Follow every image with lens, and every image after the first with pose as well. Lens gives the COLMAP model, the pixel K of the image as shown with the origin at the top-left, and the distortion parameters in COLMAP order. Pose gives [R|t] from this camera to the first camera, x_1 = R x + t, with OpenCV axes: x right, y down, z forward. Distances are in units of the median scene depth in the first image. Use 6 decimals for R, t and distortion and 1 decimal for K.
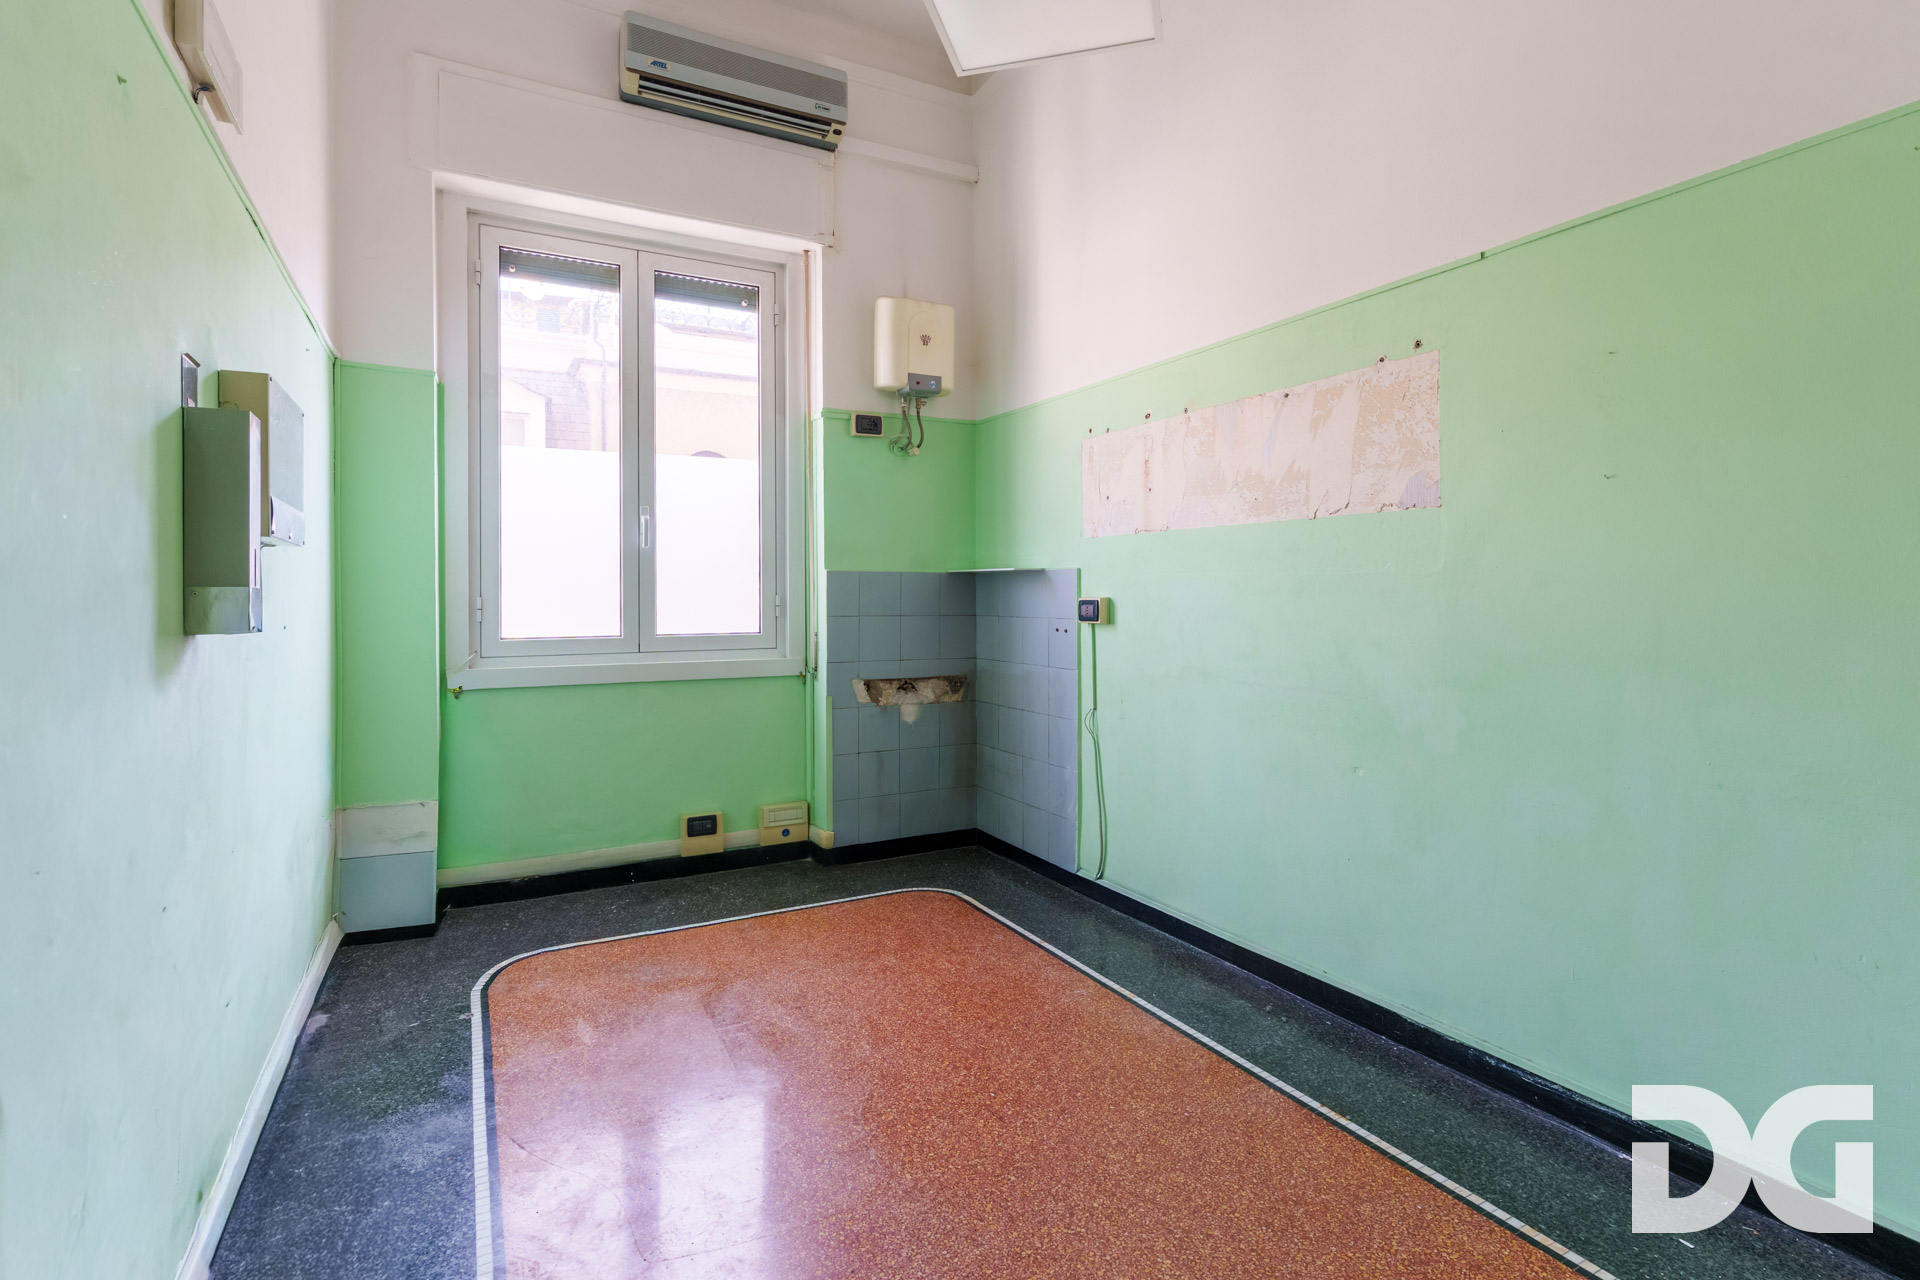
lens RADIAL K [[919.9, 0, 967.0], [0, 919.9, 586.7], [0, 0, 1]] dist [-0.001788, -0.000186]
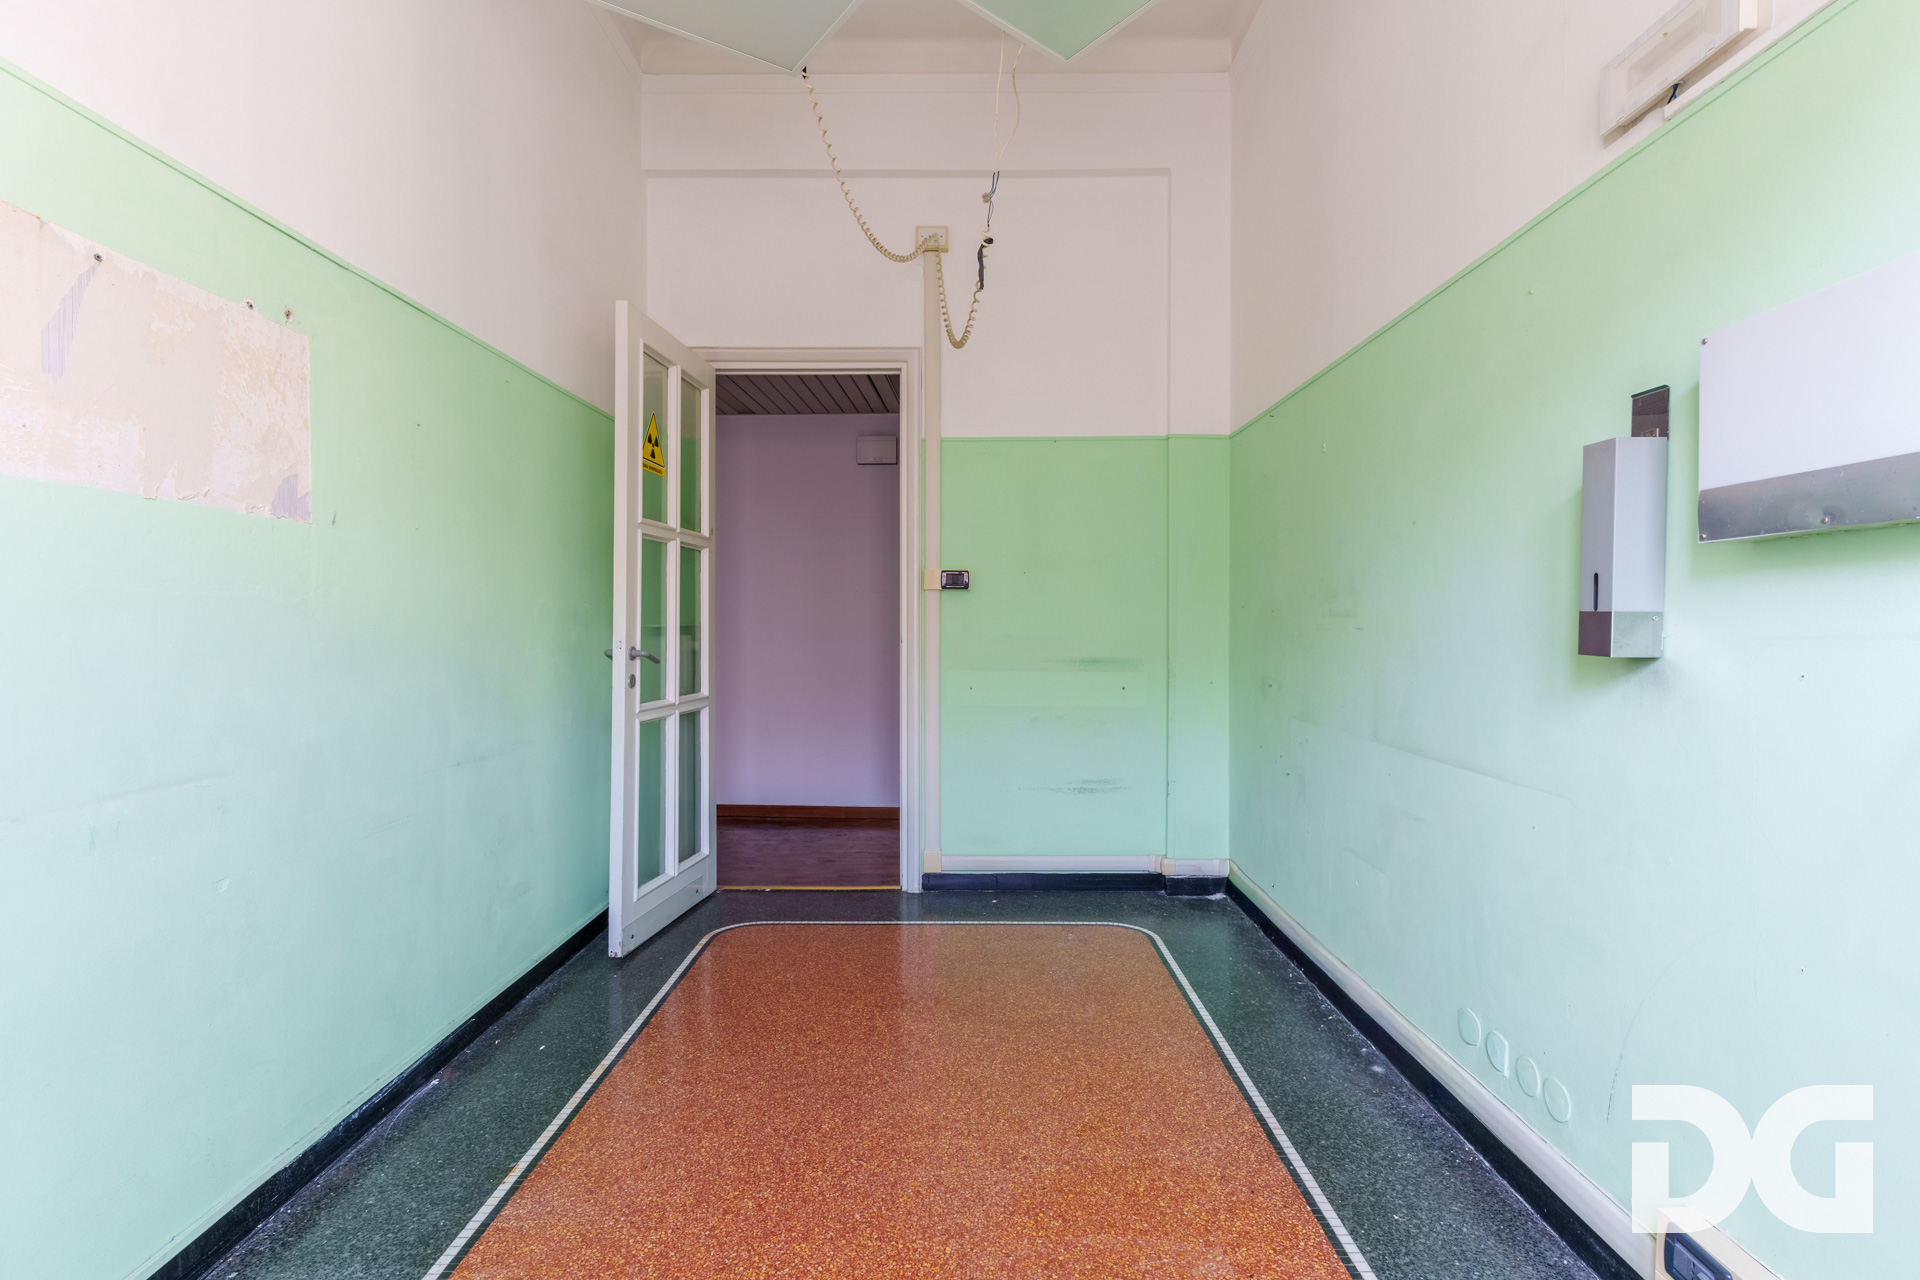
lens RADIAL K [[966.8, 0, 961.8], [0, 966.8, 629.6], [0, 0, 1]] dist [-0.004219, -0.000493]
pose [[-0.877345, 0.002476, 0.479853, -0.487635], [0.000473, 0.999991, -0.004296, 0.017069], [-0.479860, -0.003542, -0.877338, 1.656243]]
